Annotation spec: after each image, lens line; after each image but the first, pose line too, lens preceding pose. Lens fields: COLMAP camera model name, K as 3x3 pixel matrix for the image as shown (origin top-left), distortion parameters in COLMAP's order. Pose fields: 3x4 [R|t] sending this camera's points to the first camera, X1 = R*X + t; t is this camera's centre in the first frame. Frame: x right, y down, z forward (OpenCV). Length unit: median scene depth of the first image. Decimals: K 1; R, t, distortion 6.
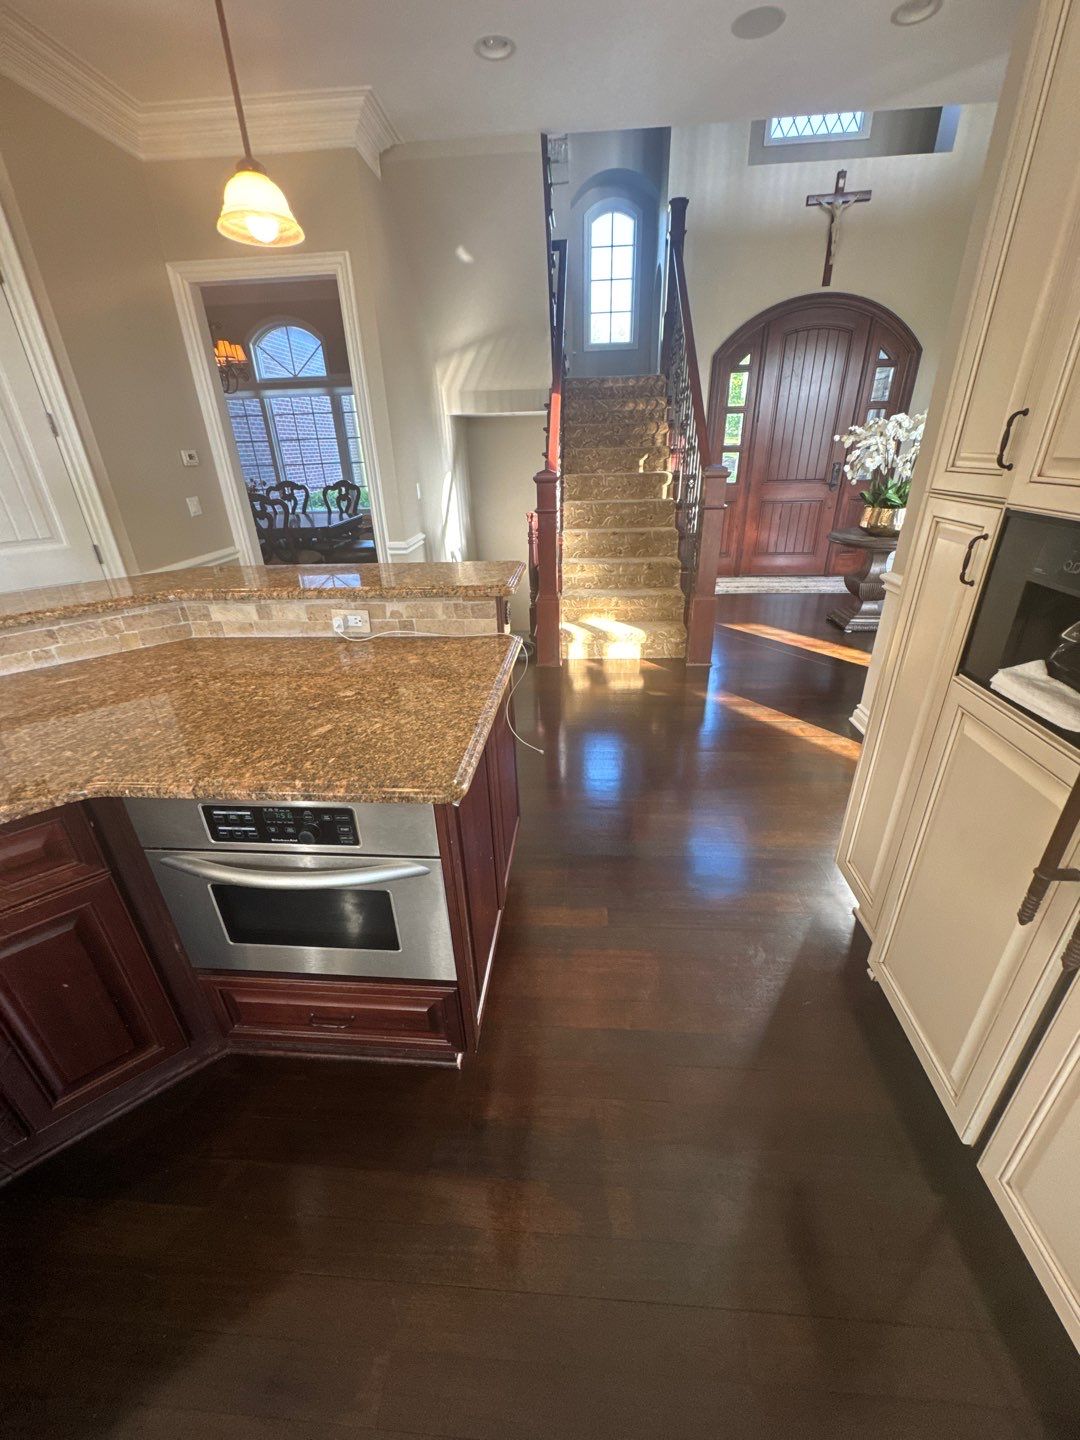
lens RADIAL K [[576.4, 0, 542.2], [0, 576.4, 720.5], [0, 0, 1]] dist [-0.000909, -0.000649]
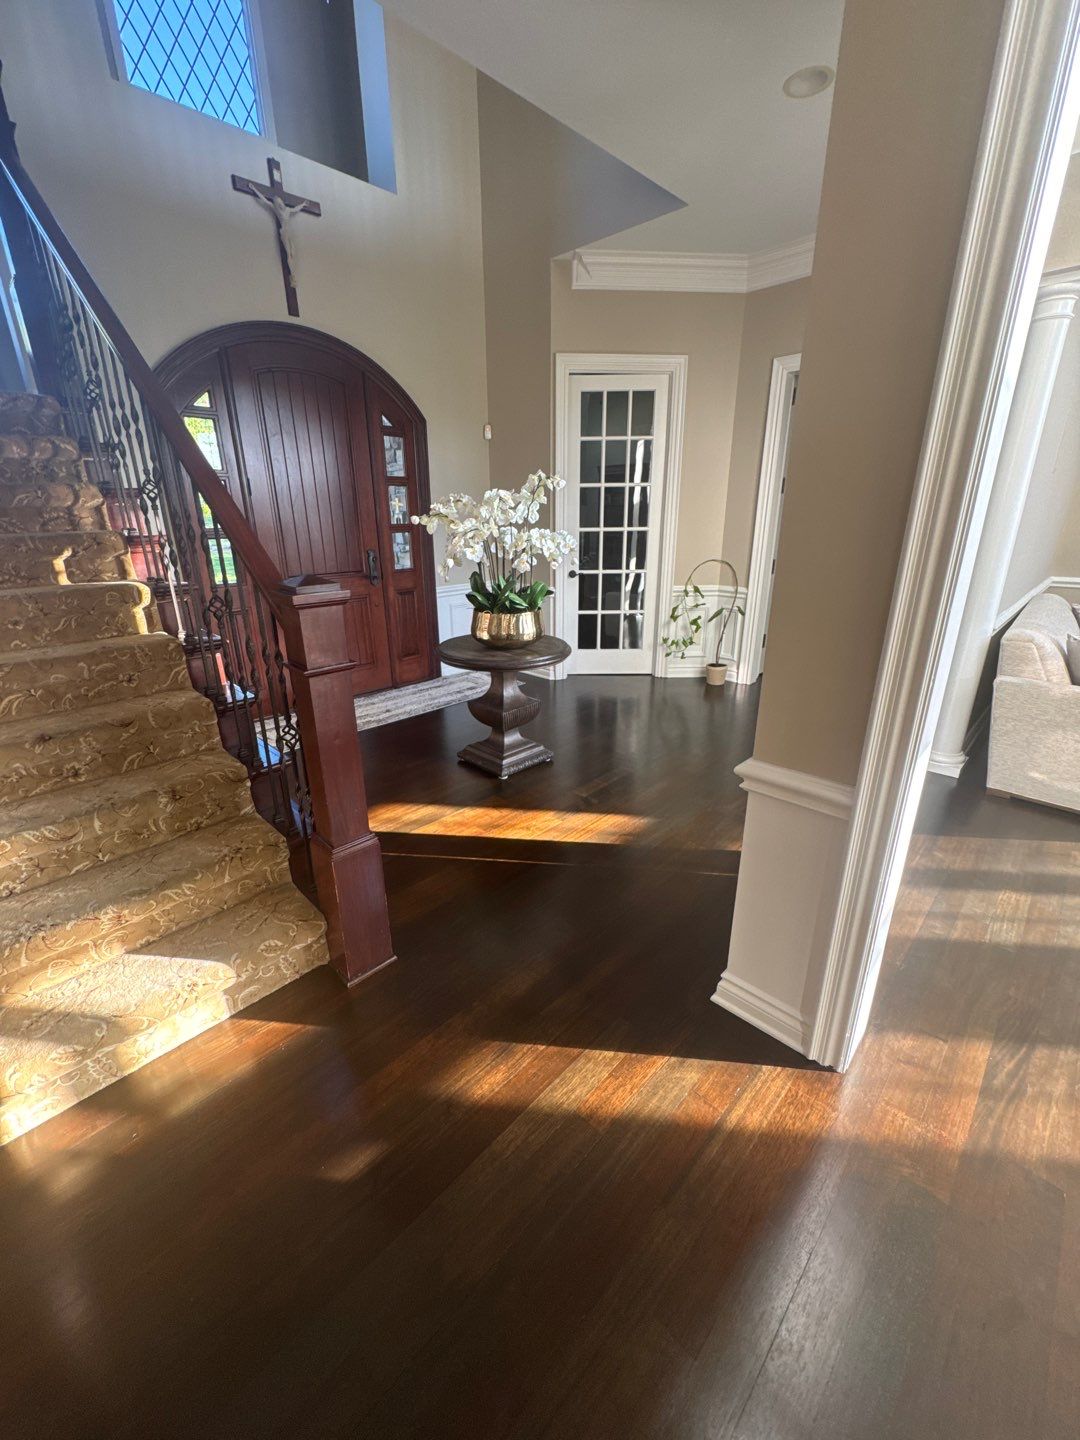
lens RADIAL K [[576.4, 0, 542.2], [0, 576.4, 720.5], [0, 0, 1]] dist [-0.000909, -0.000649]
pose [[0.642845, -0.240717, 0.727190, 0.055797], [0.324089, 0.945654, 0.026536, -0.220529], [-0.694058, 0.218616, 0.685923, 0.449484]]
